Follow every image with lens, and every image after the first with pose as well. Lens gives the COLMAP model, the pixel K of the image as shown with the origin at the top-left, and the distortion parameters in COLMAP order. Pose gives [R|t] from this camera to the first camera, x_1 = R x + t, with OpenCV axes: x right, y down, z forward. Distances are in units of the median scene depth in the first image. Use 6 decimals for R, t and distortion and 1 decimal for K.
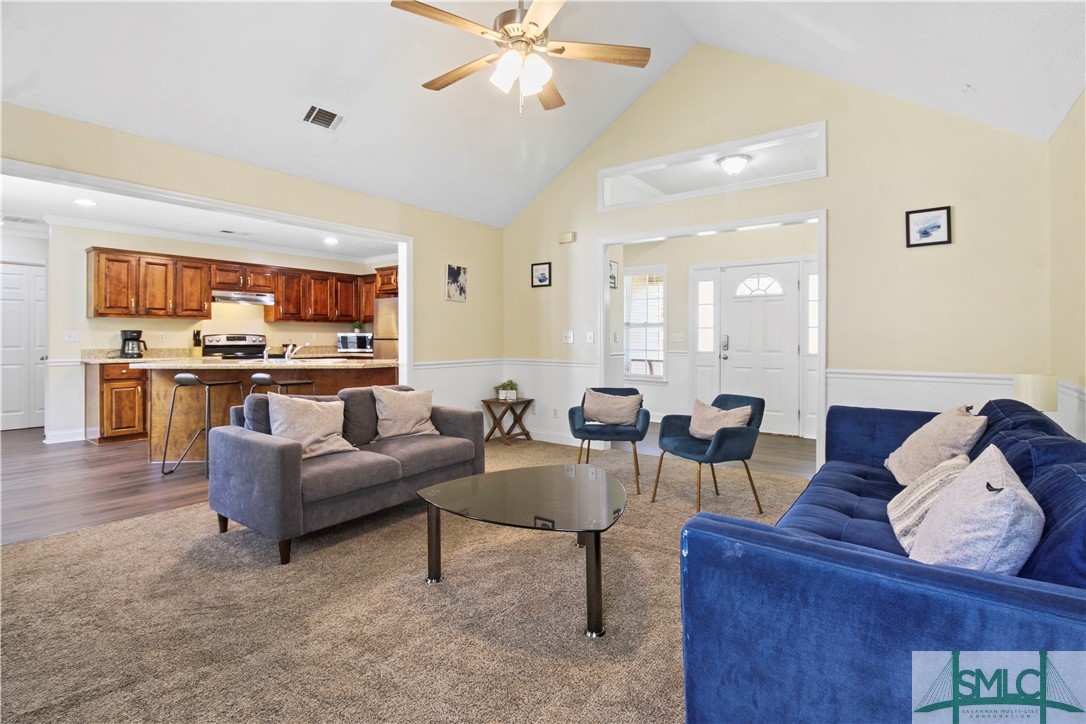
lens RADIAL K [[509.2, 0, 549.1], [0, 509.2, 346.4], [0, 0, 1]] dist [-0.008392, -0.005609]
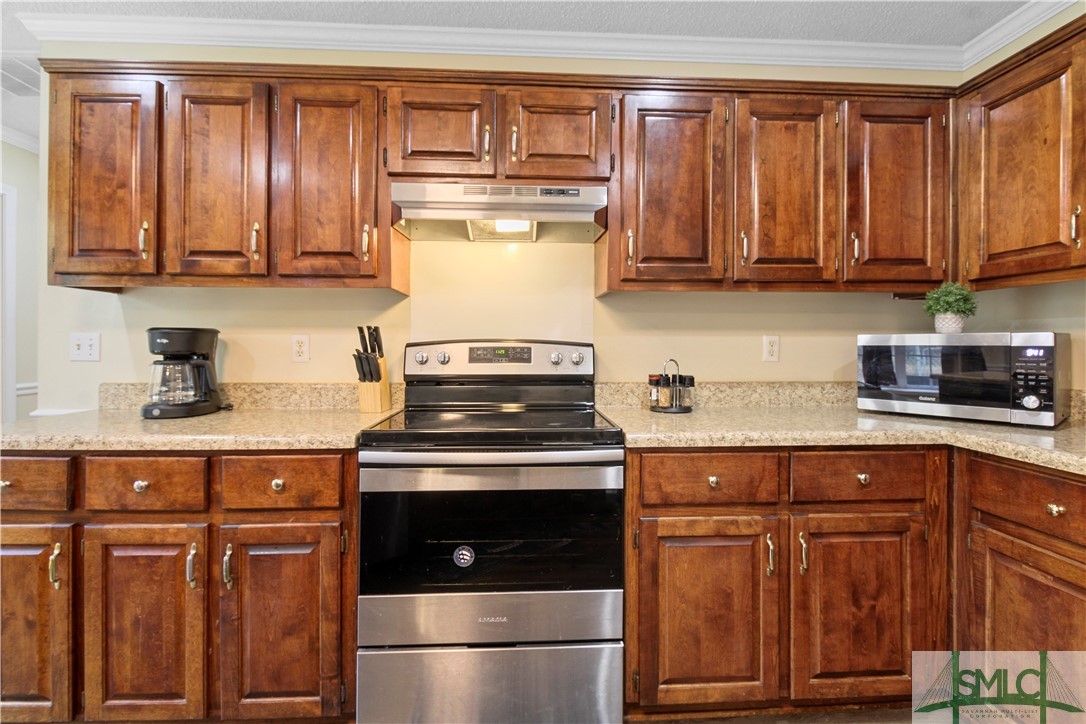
lens RADIAL K [[509.2, 0, 541.7], [0, 509.2, 344.9], [0, 0, 1]] dist [-0.008392, -0.005609]
pose [[0.642195, -0.001077, -0.766541, -0.362119], [-0.015157, 0.999786, -0.014103, -0.016819], [0.766392, 0.020676, 0.642041, 0.805800]]
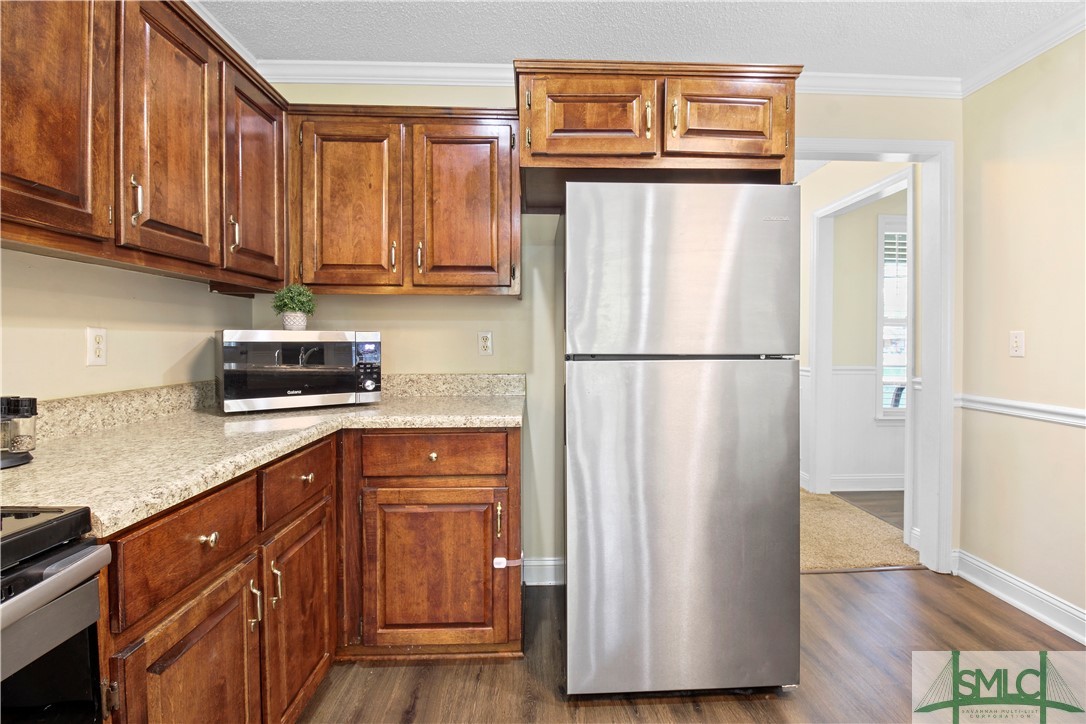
lens RADIAL K [[509.2, 0, 557.3], [0, 509.2, 346.0], [0, 0, 1]] dist [-0.008392, -0.005609]
pose [[0.766329, -0.009163, 0.642383, -0.494753], [0.015203, 0.999877, -0.003873, -0.017632], [-0.642268, 0.012734, 0.766374, 0.821869]]
